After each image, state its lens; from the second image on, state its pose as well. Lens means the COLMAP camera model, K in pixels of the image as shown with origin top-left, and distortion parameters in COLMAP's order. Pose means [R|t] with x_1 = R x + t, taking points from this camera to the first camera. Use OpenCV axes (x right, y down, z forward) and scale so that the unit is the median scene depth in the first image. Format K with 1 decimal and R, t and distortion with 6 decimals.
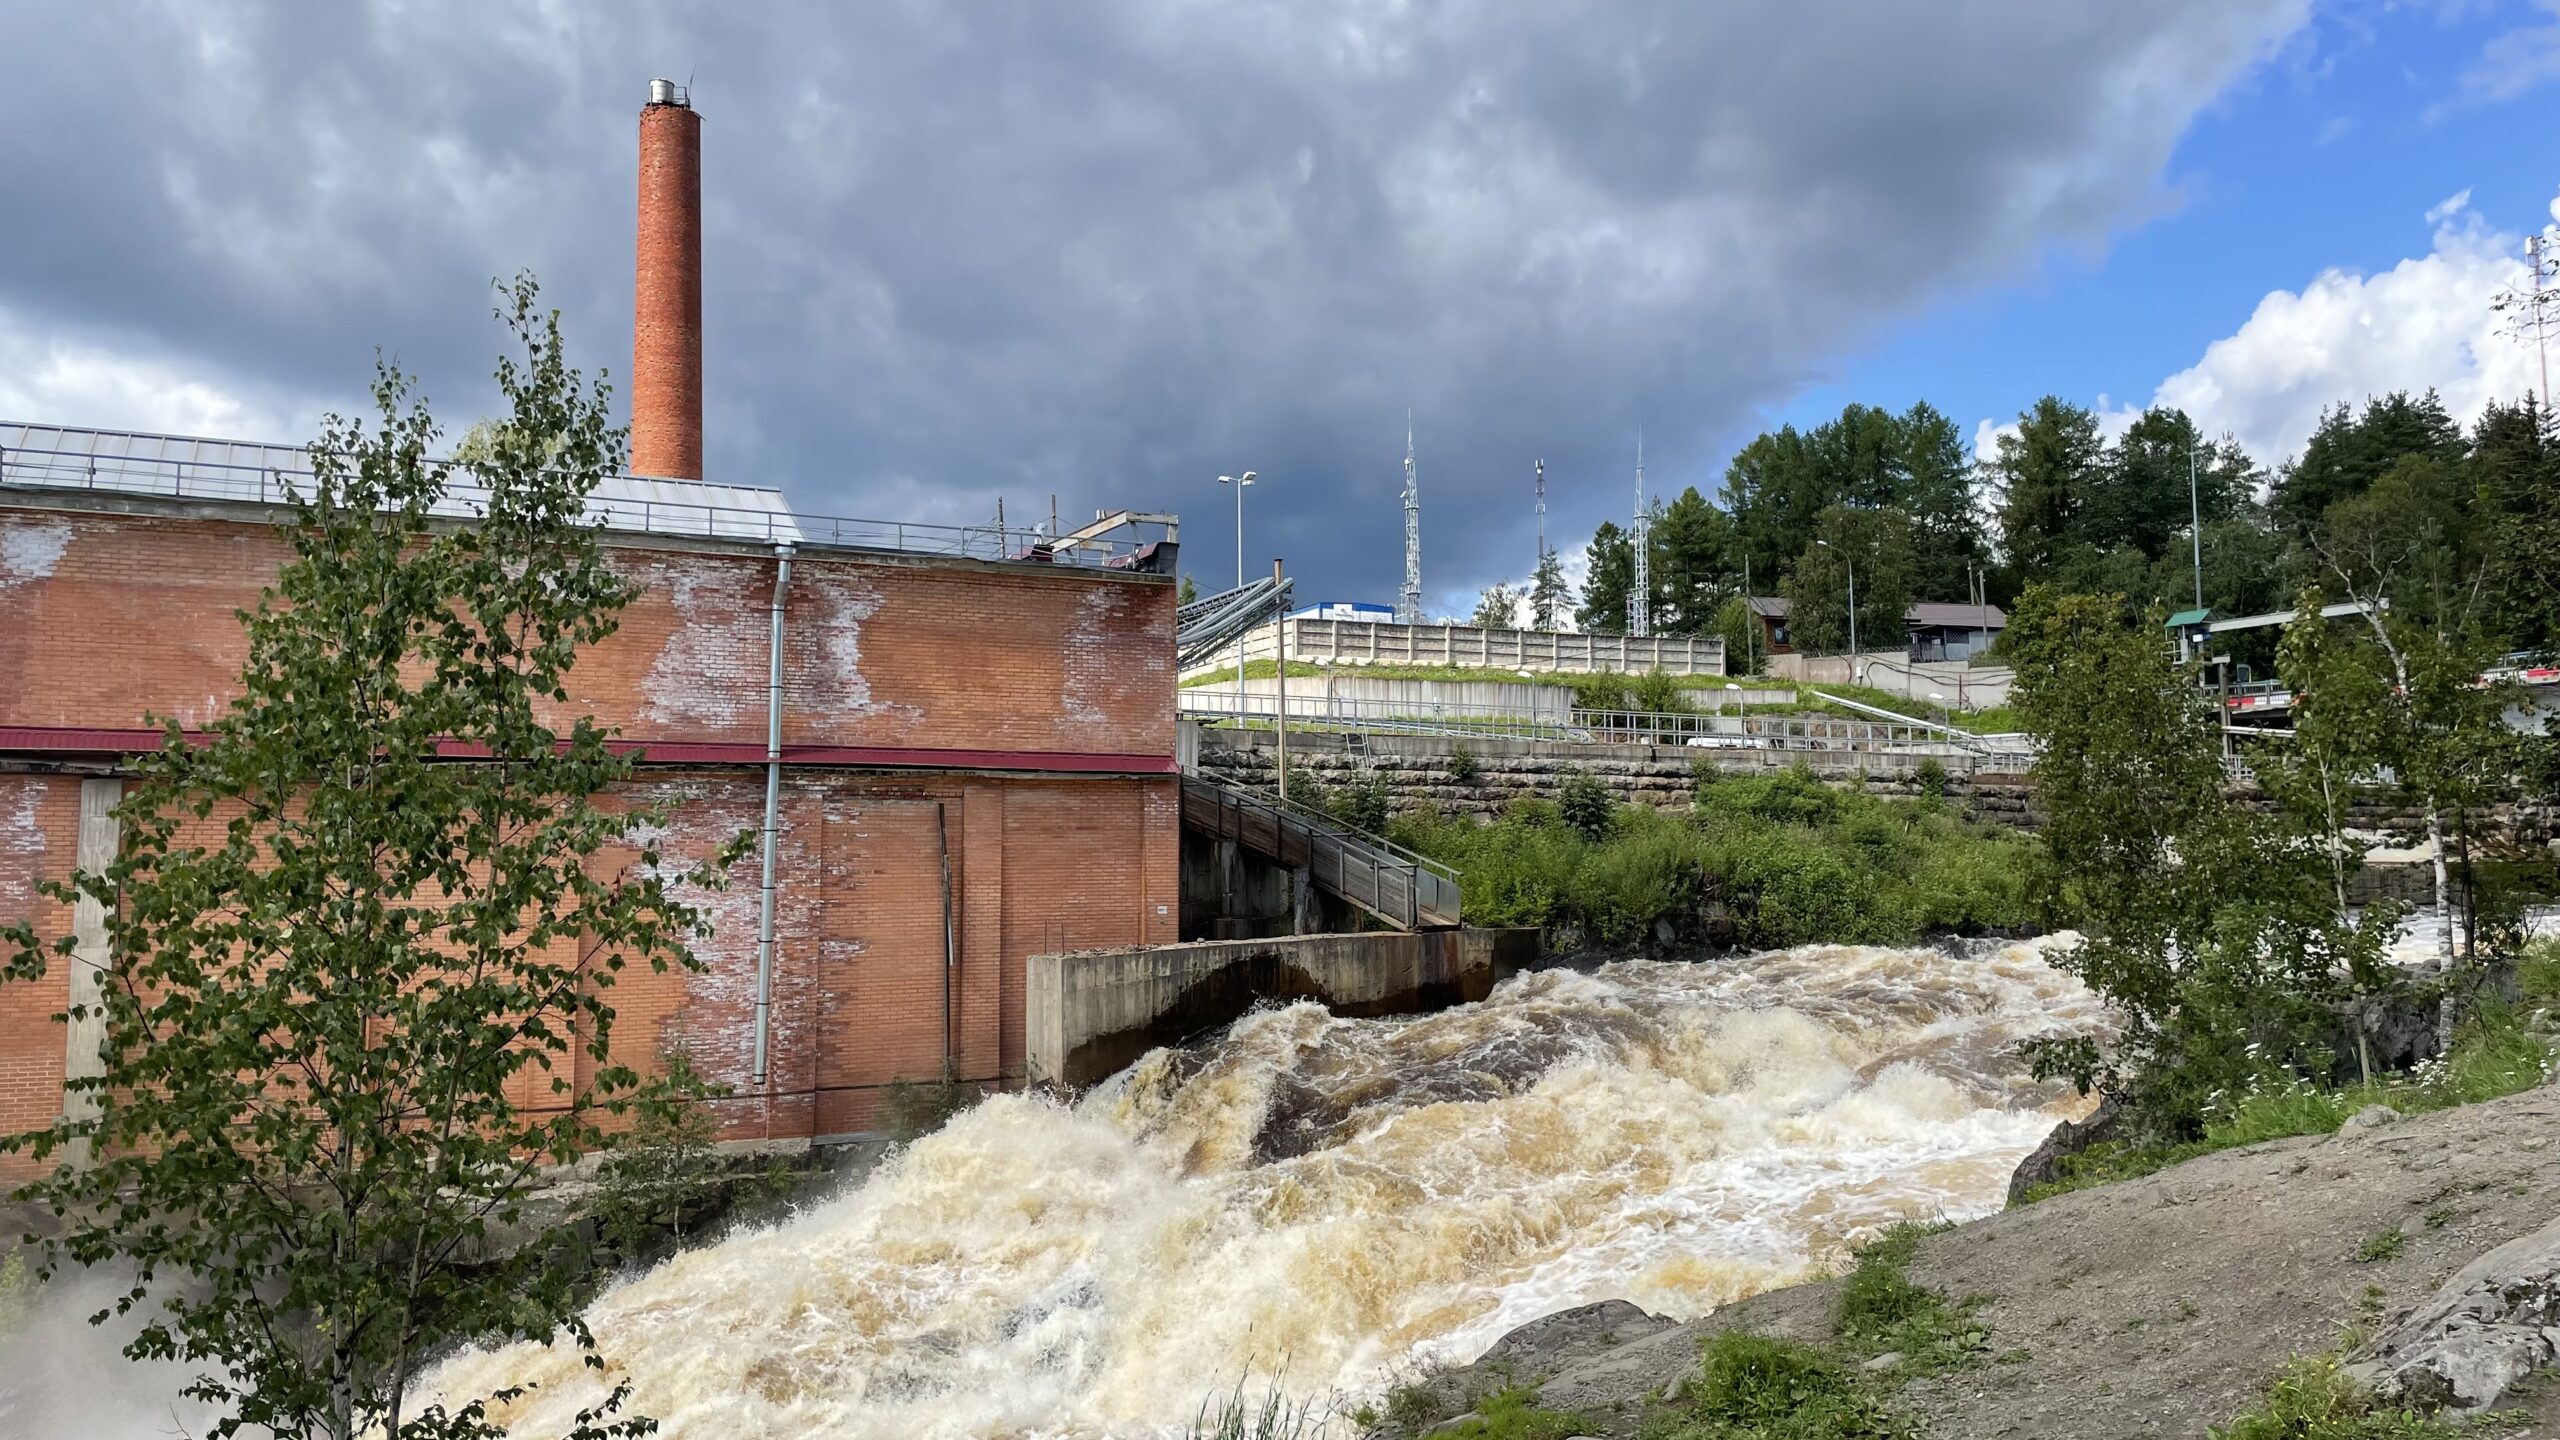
lens RADIAL K [[1912.3, 0, 1221.3], [0, 1912.3, 718.4], [0, 0, 1]] dist [0.059059, -0.091752]
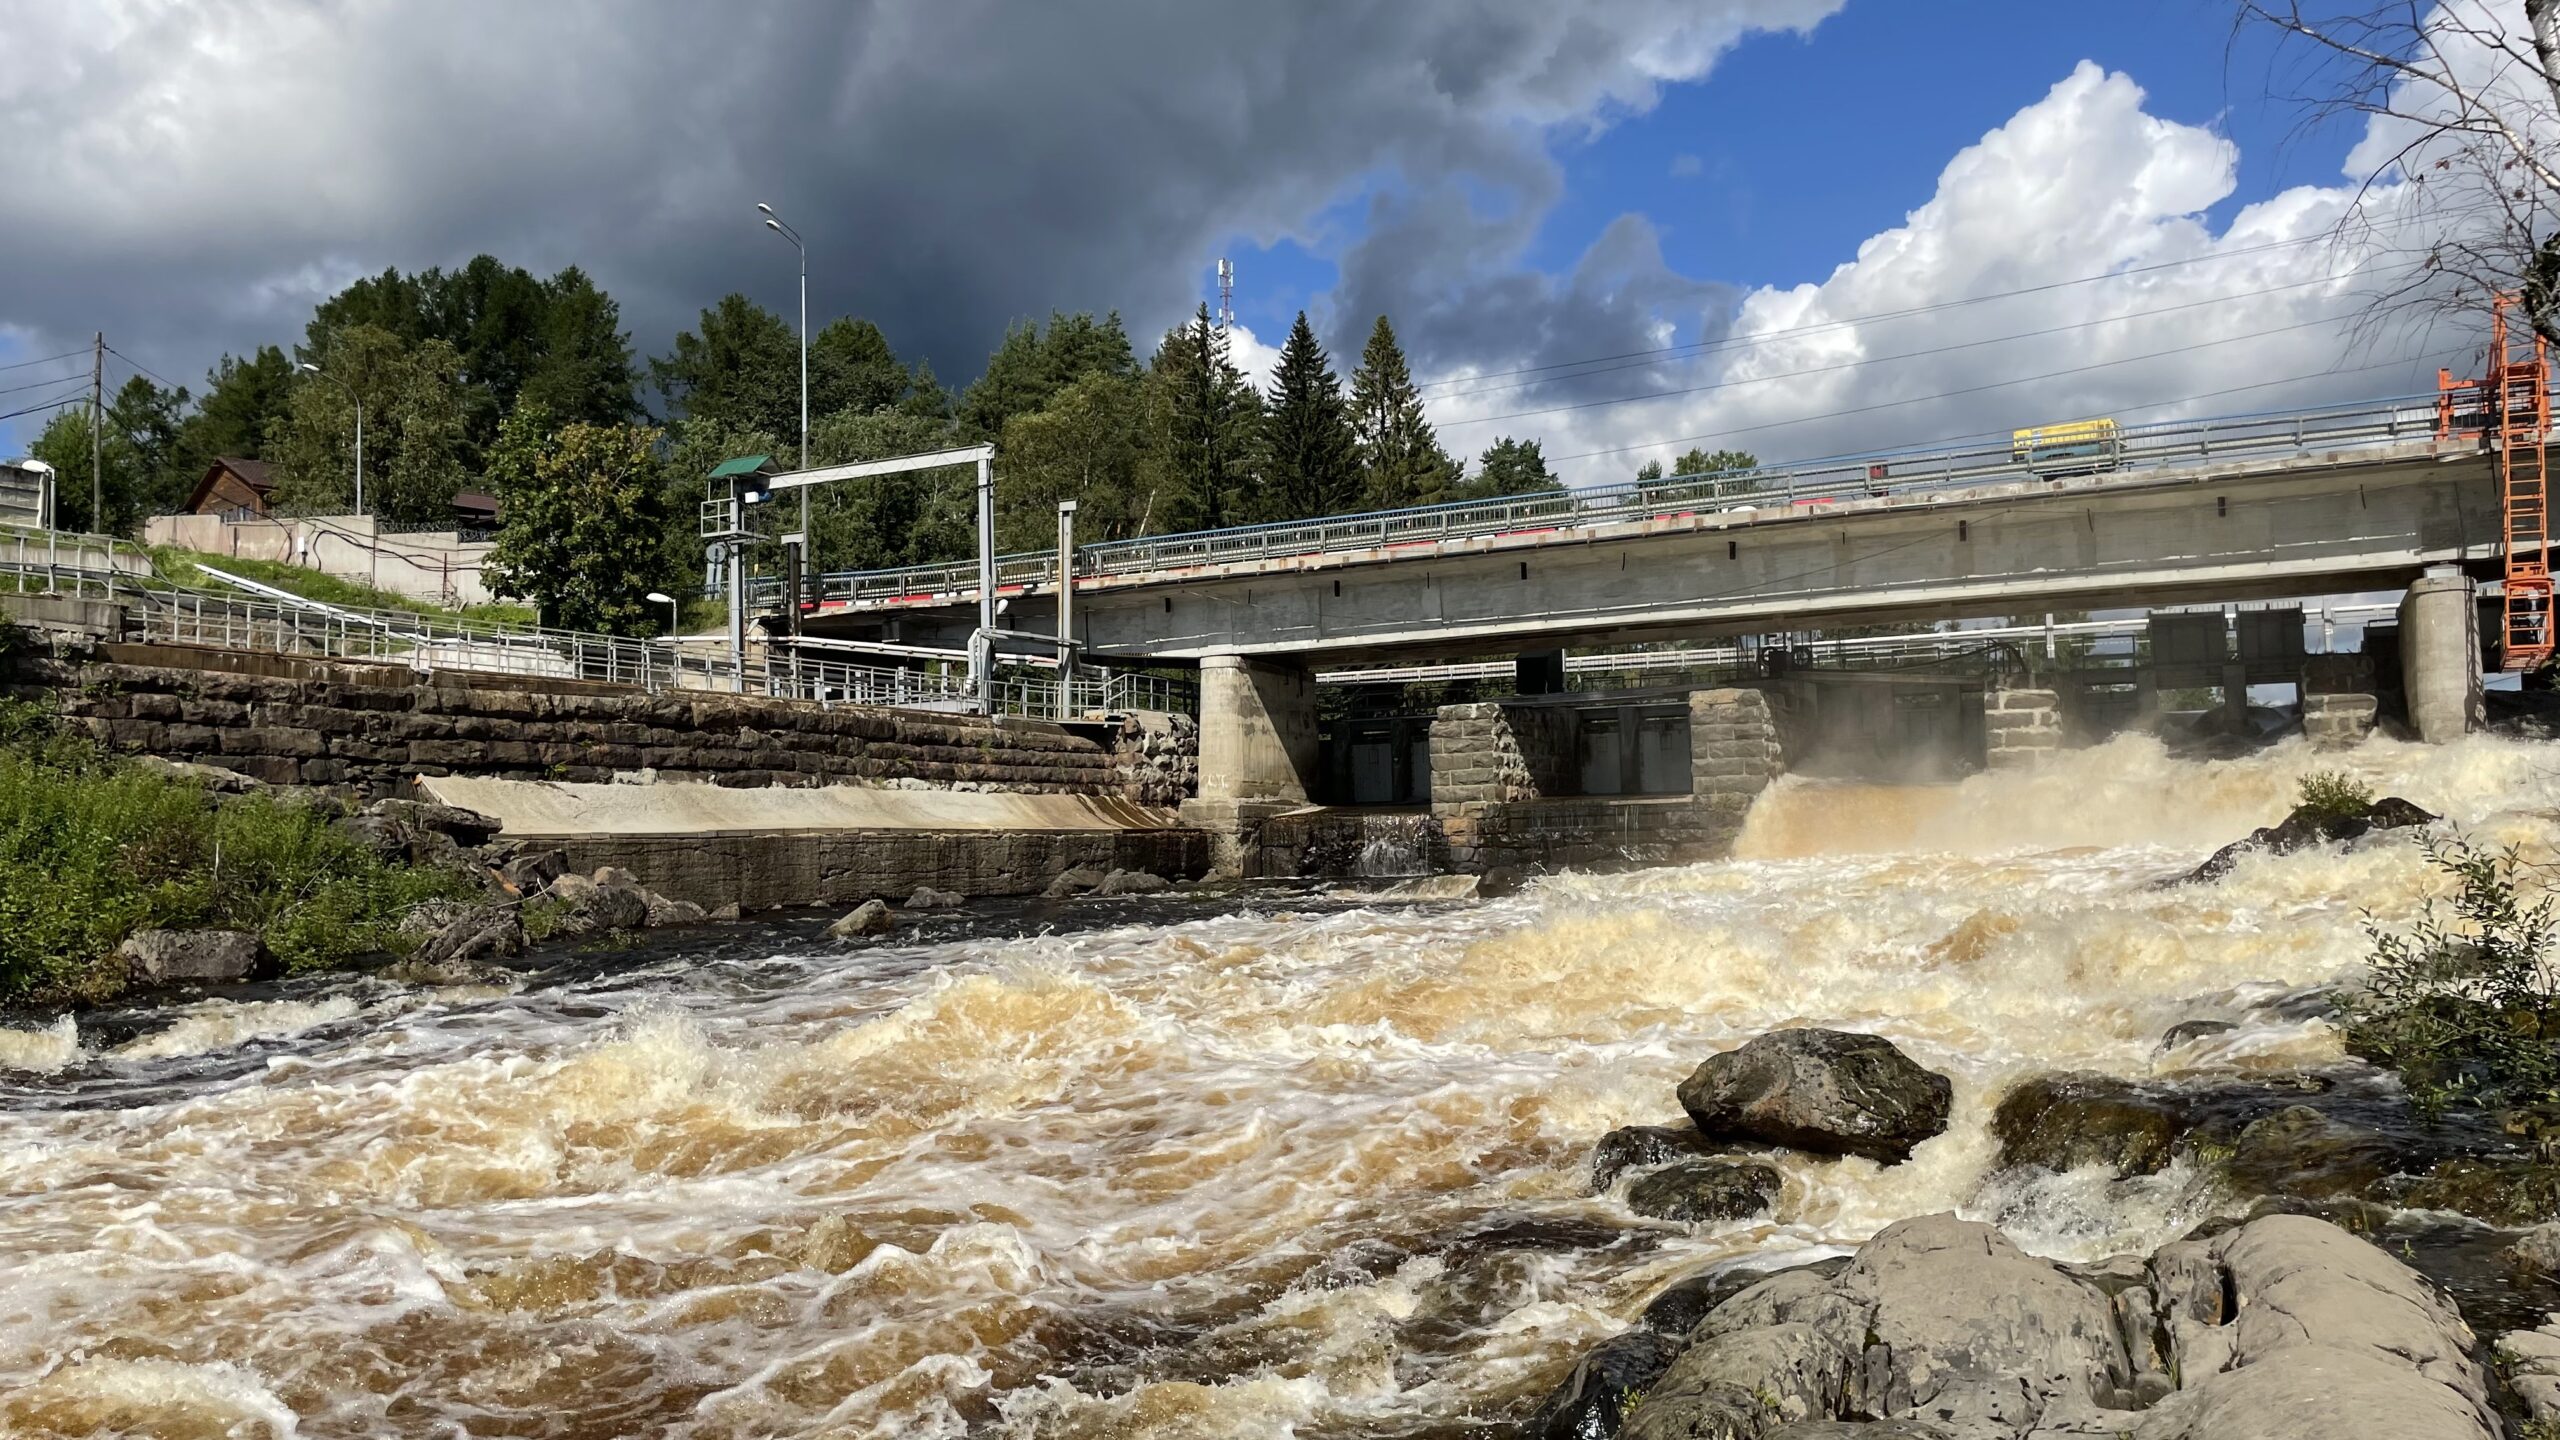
lens RADIAL K [[1917.4, 0, 1280.0], [0, 1917.4, 720.0], [0, 0, 1]] dist [0.062643, -0.077185]
pose [[0.807449, 0.030650, 0.589141, 0.261374], [-0.033779, 0.999413, -0.005698, 0.031192], [-0.588970, -0.015300, 0.808010, 0.355010]]
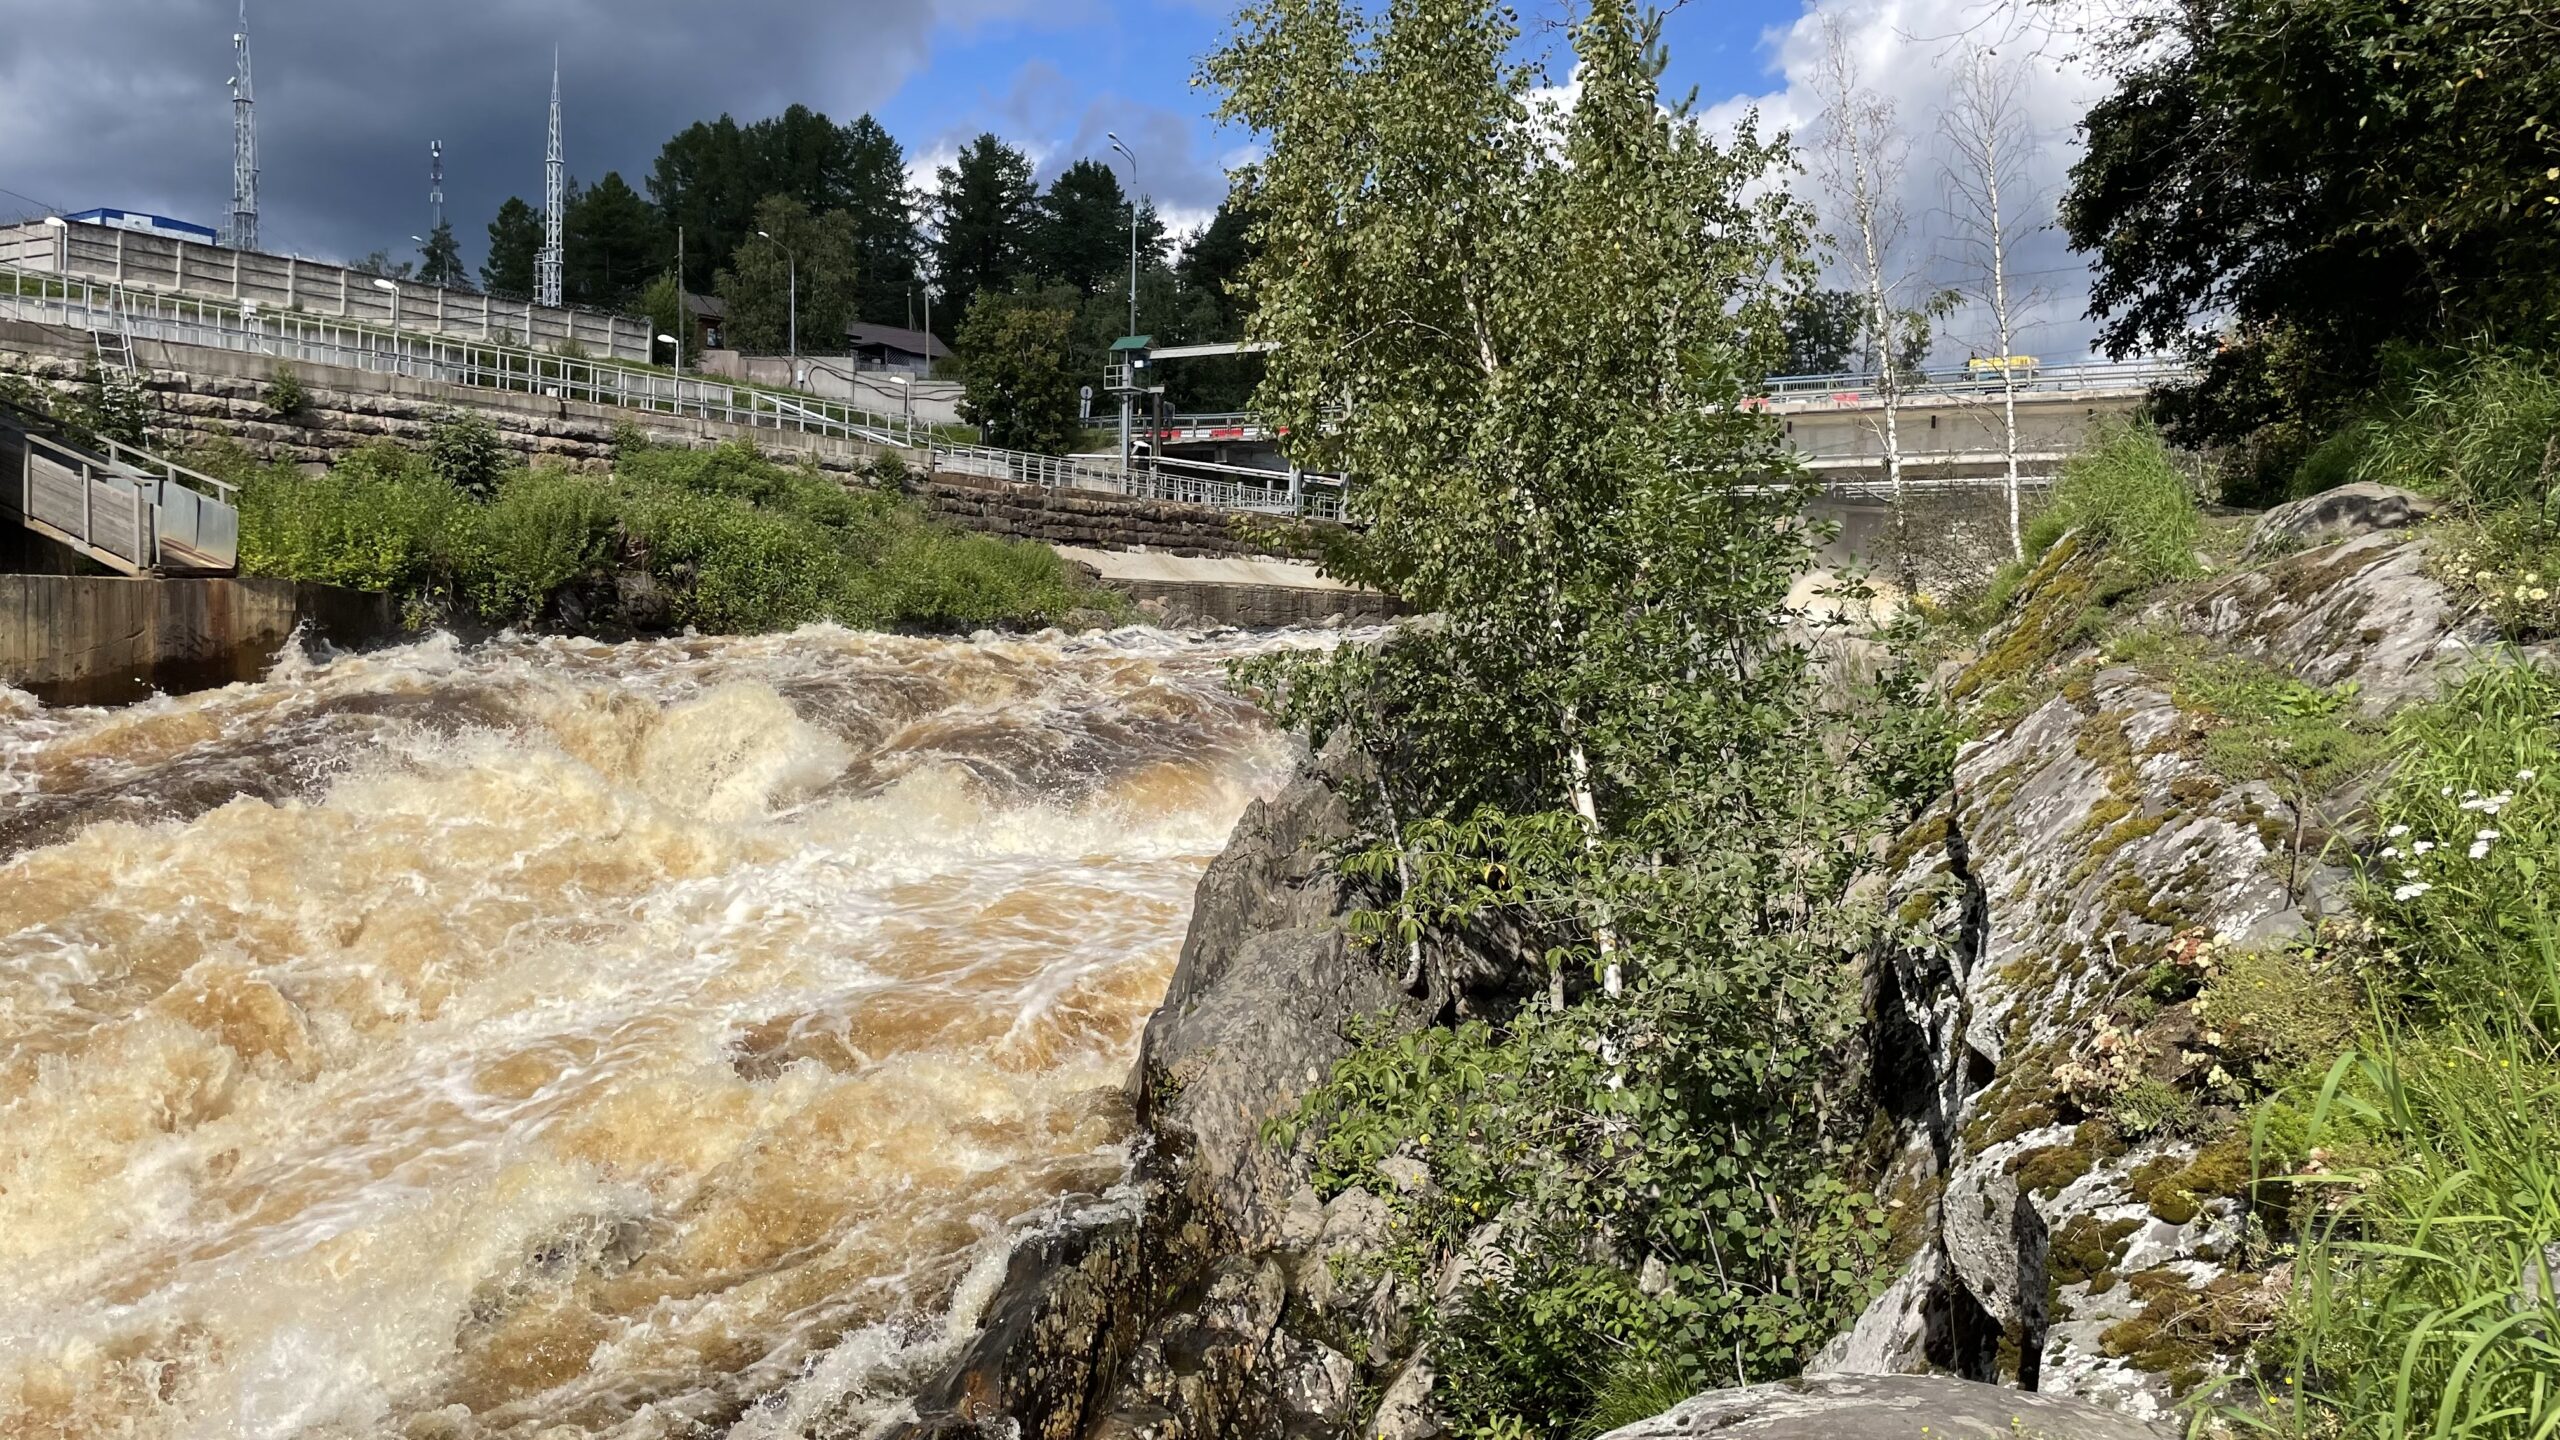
lens RADIAL K [[1917.4, 0, 1280.0], [0, 1917.4, 720.0], [0, 0, 1]] dist [0.062643, -0.077185]
pose [[0.837819, -0.001138, 0.545947, 0.026811], [-0.069640, 0.991606, 0.108937, 0.026712], [-0.541489, -0.129289, 0.830707, 0.113800]]
